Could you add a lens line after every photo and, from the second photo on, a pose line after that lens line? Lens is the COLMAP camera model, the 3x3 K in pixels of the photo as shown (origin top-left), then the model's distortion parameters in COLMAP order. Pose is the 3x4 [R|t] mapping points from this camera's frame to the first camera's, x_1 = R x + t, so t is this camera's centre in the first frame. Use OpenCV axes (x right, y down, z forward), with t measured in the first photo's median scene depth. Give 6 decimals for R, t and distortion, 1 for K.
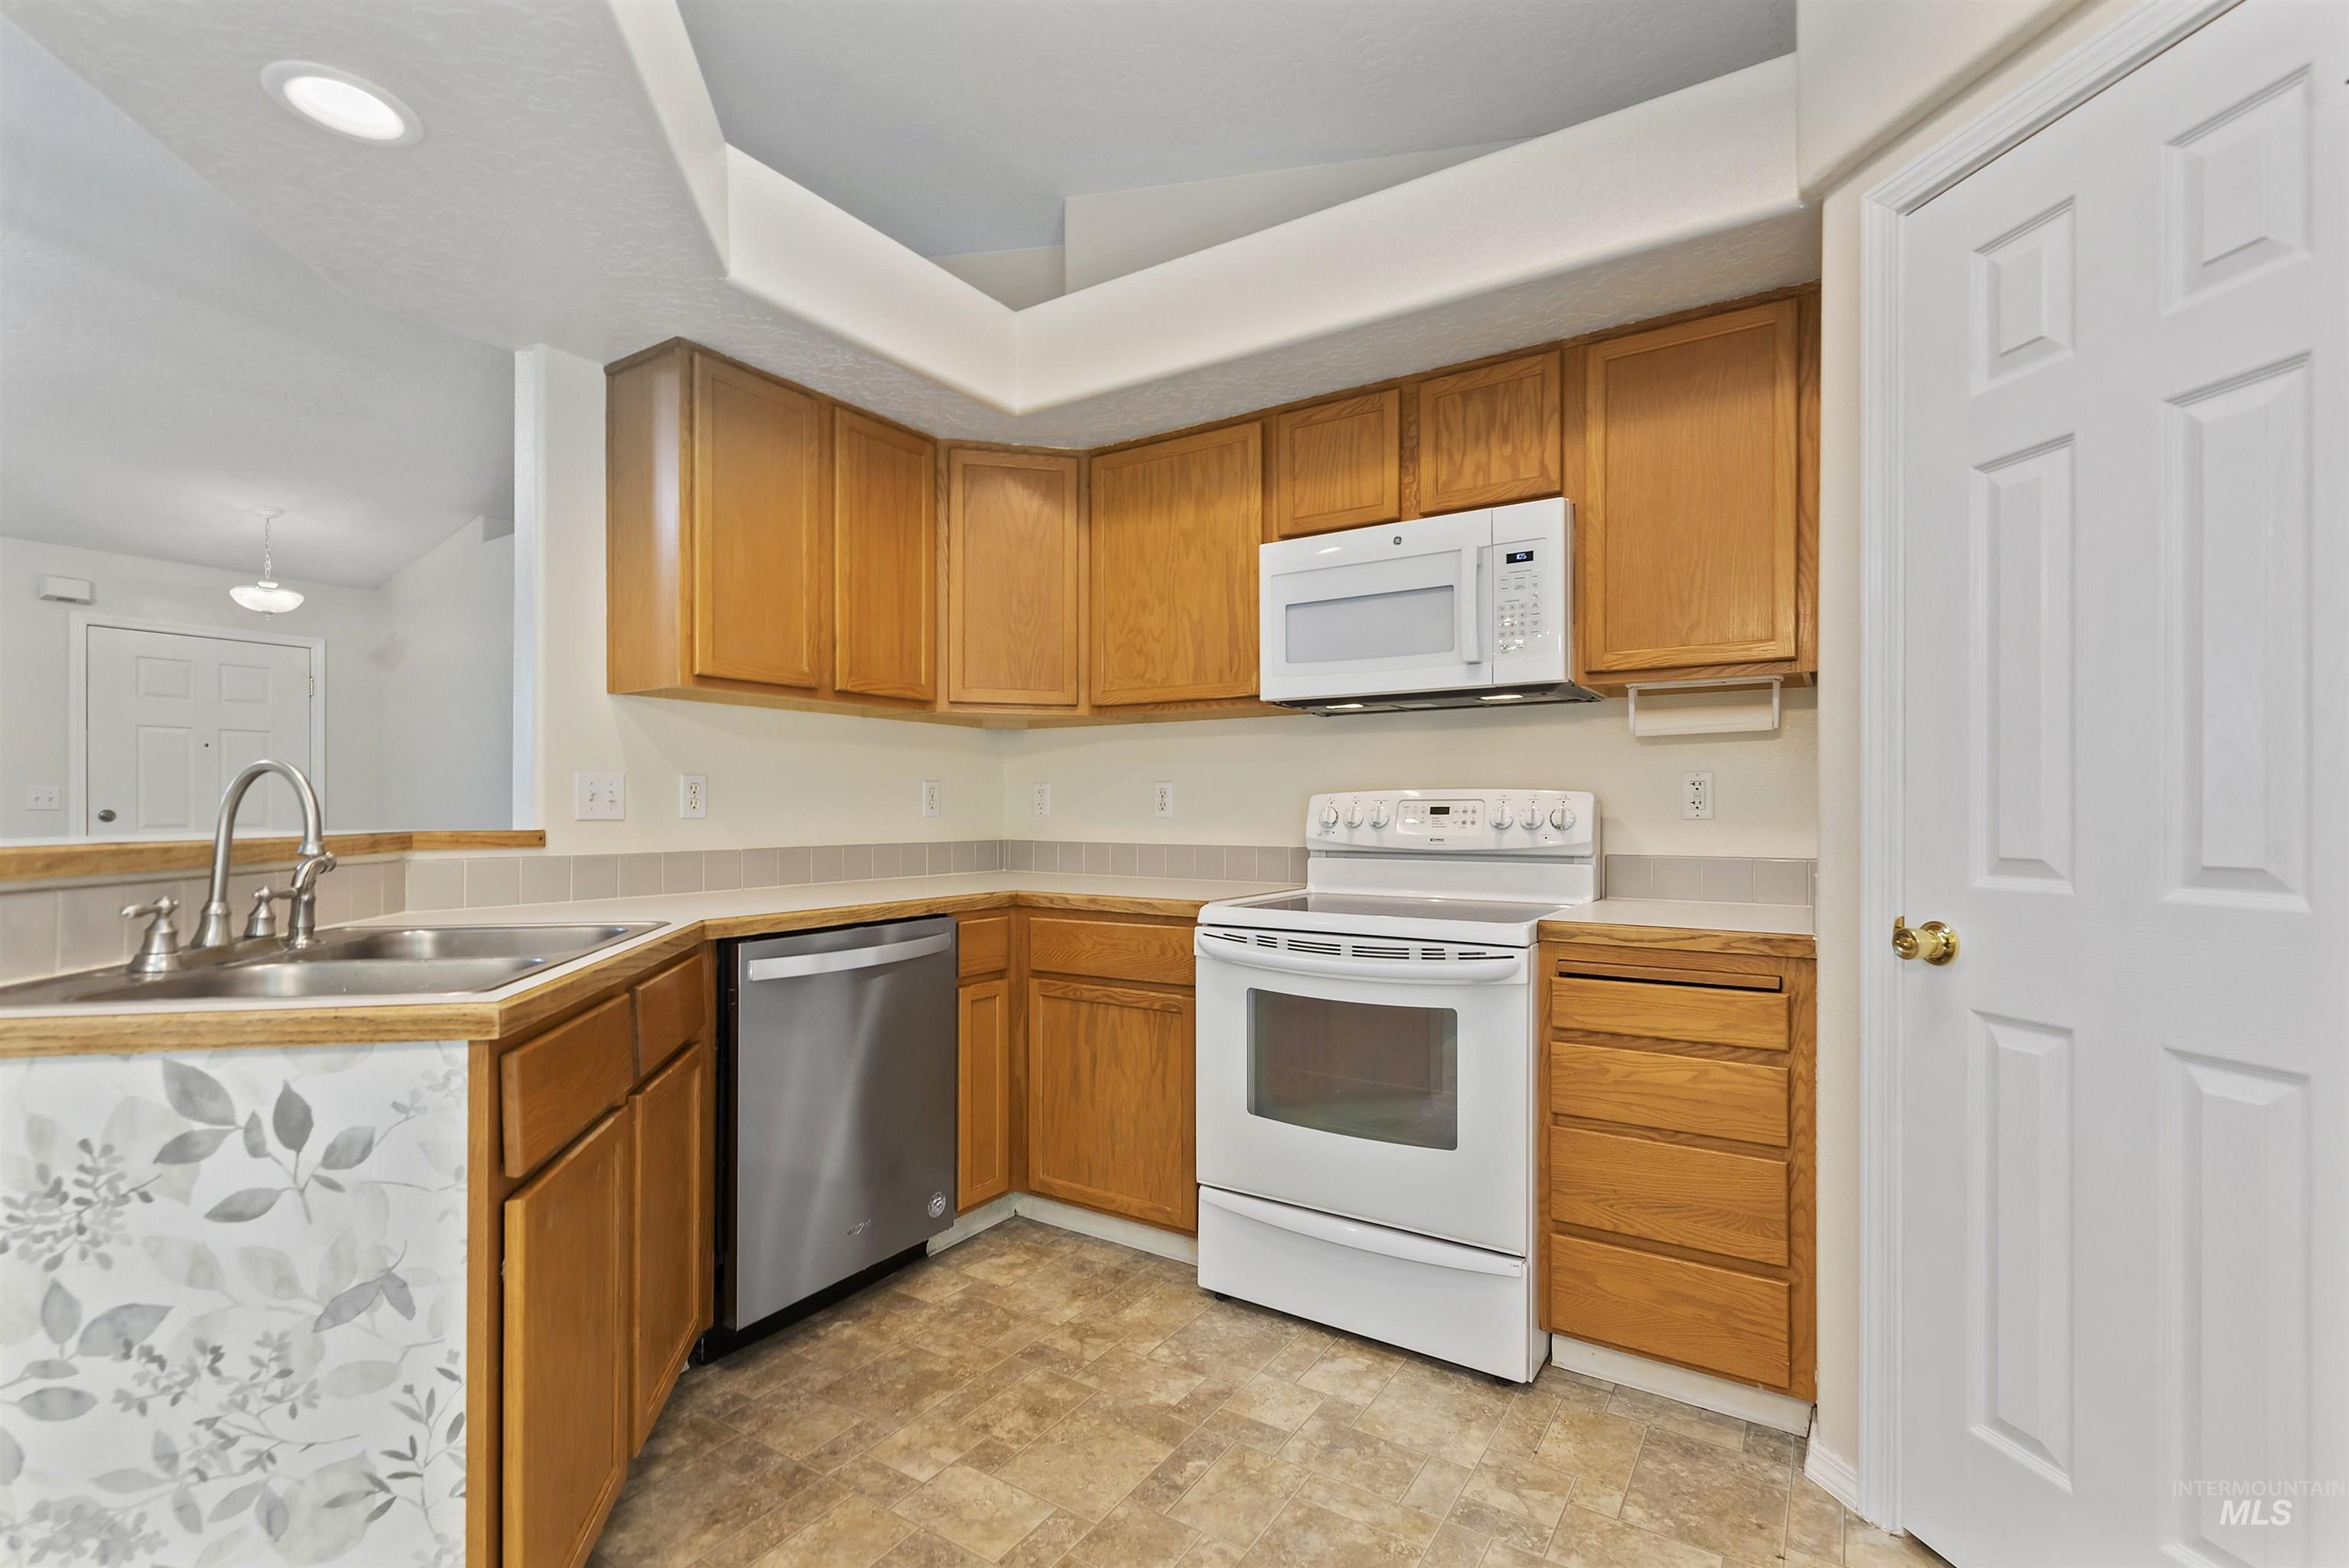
lens RADIAL K [[1052.3, 0, 1179.4], [0, 1052.3, 805.9], [0, 0, 1]] dist [0.002661, 0.000378]
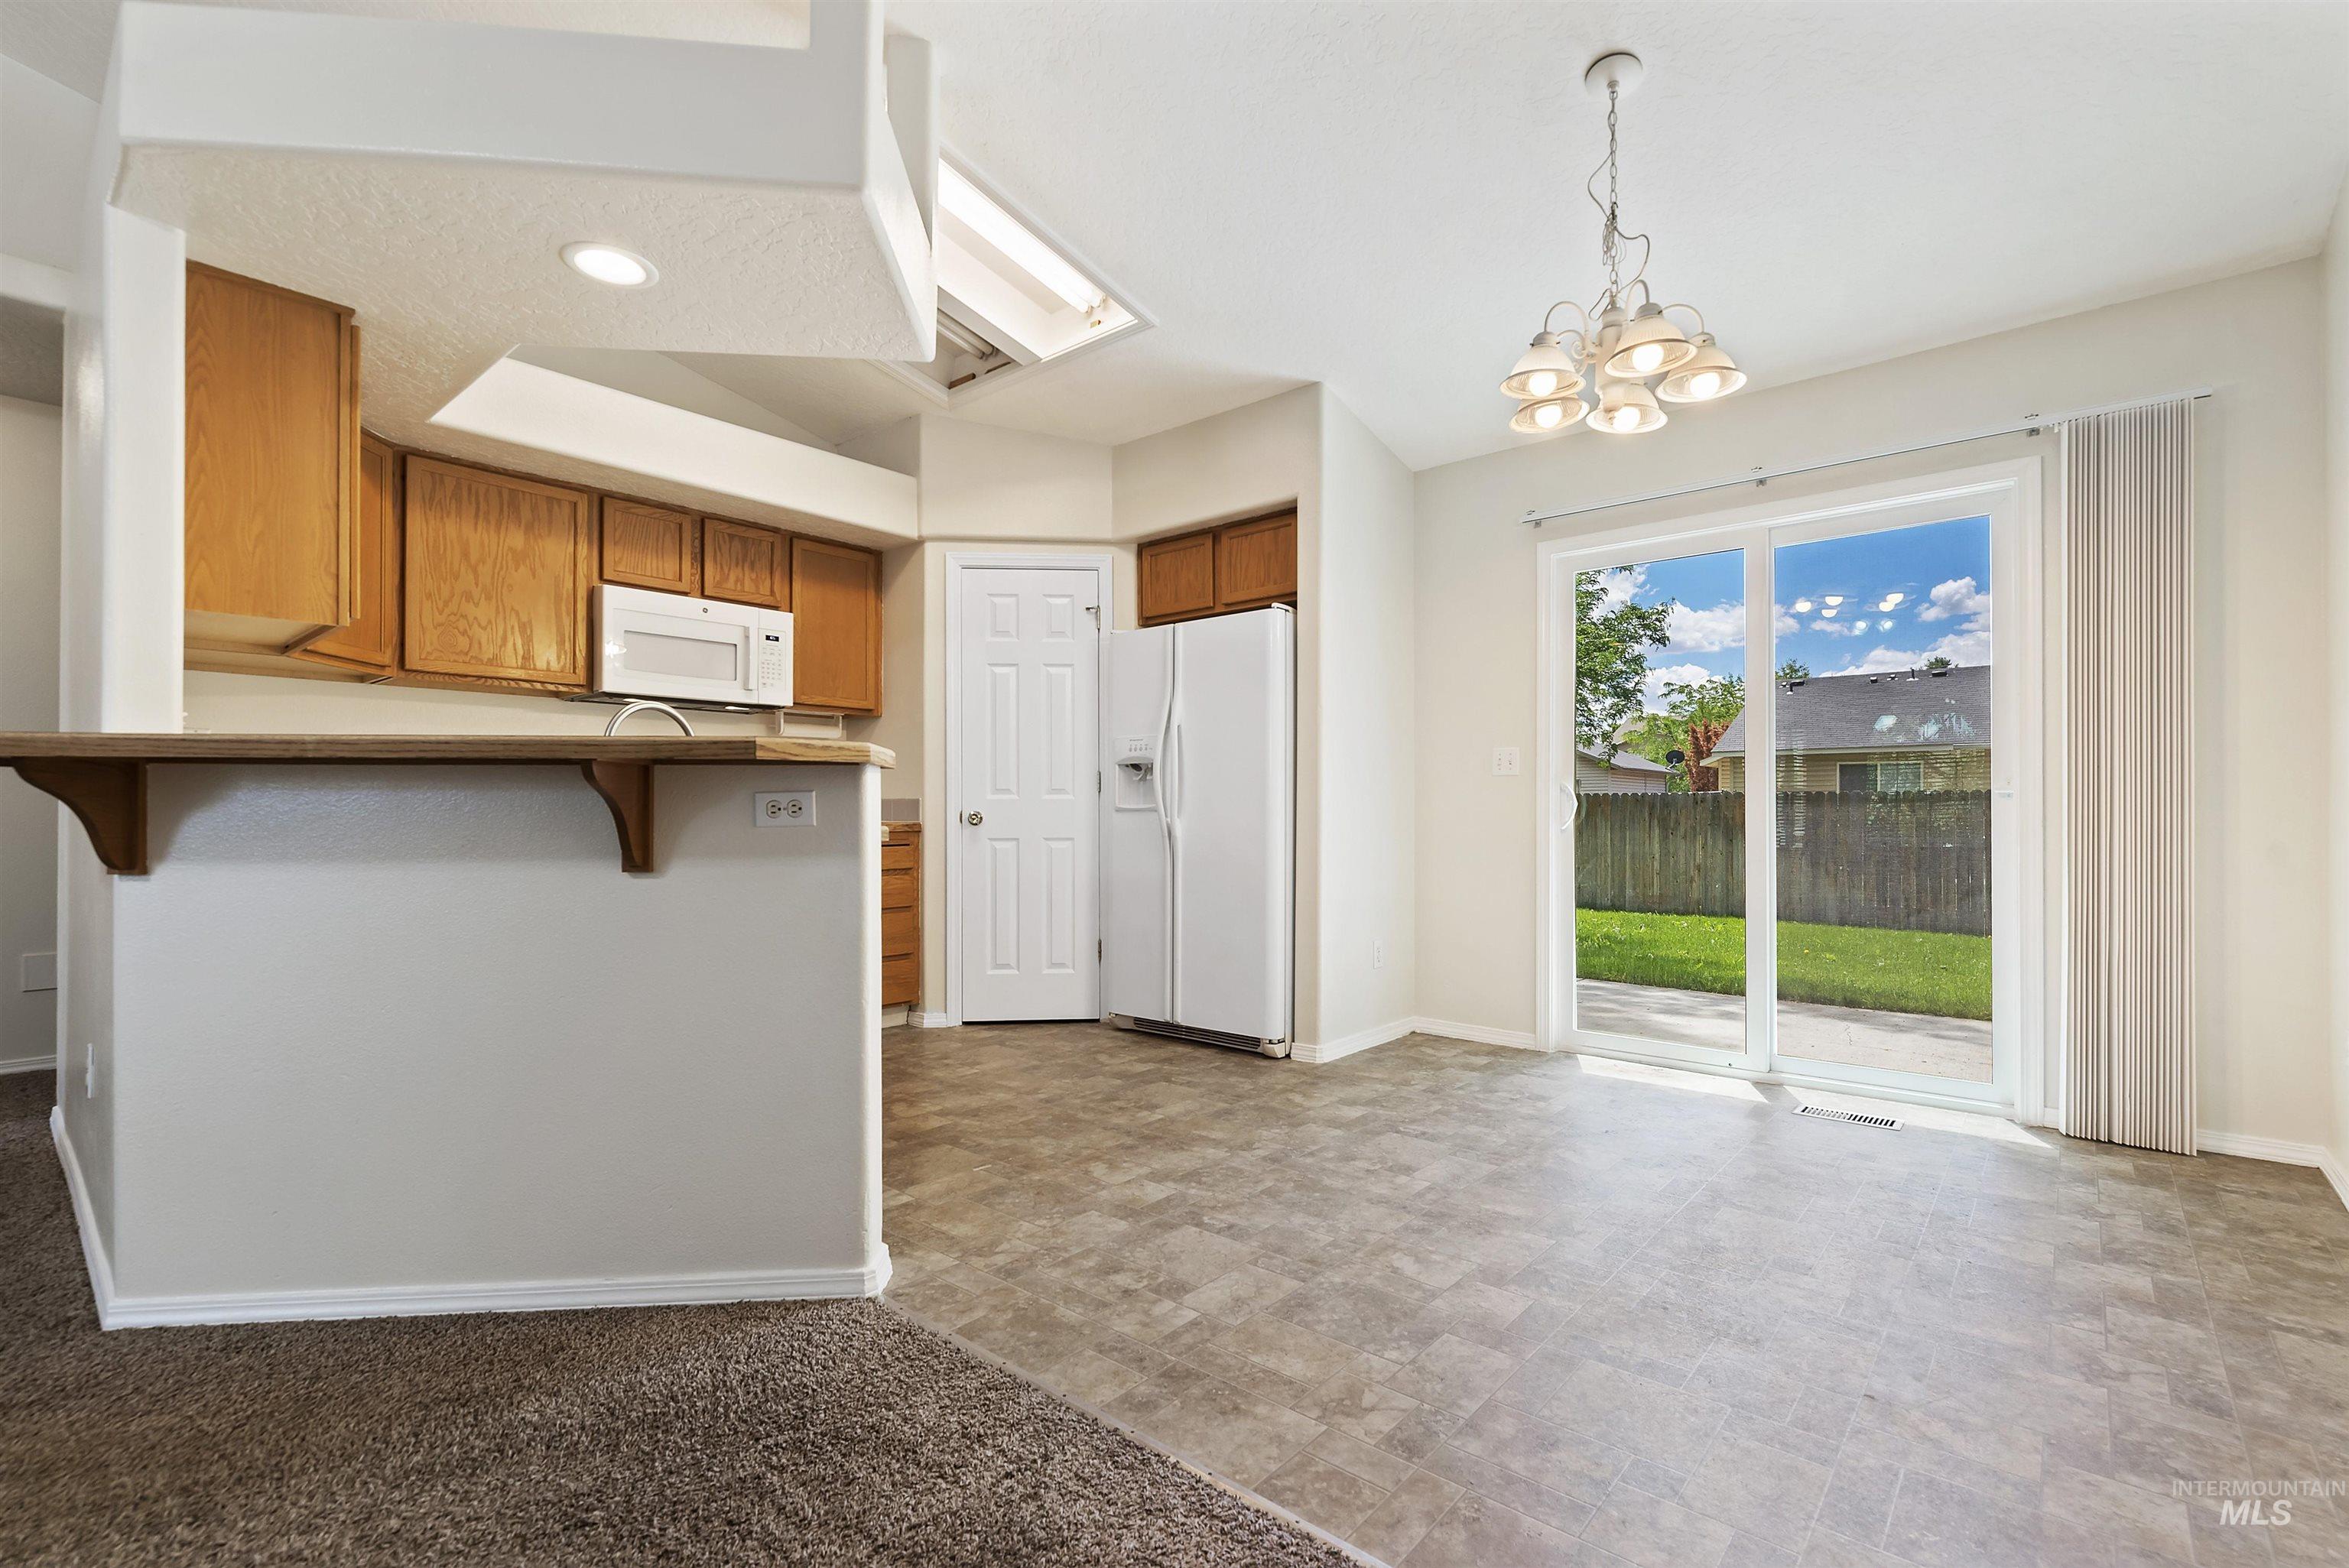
lens RADIAL K [[1052.3, 0, 1179.4], [0, 1052.3, 805.9], [0, 0, 1]] dist [0.002661, 0.000378]
pose [[0.148890, 0.004359, 0.988844, -1.349560], [-0.006812, 0.999971, -0.003383, 0.063910], [-0.988830, -0.006232, 0.148915, -0.013229]]
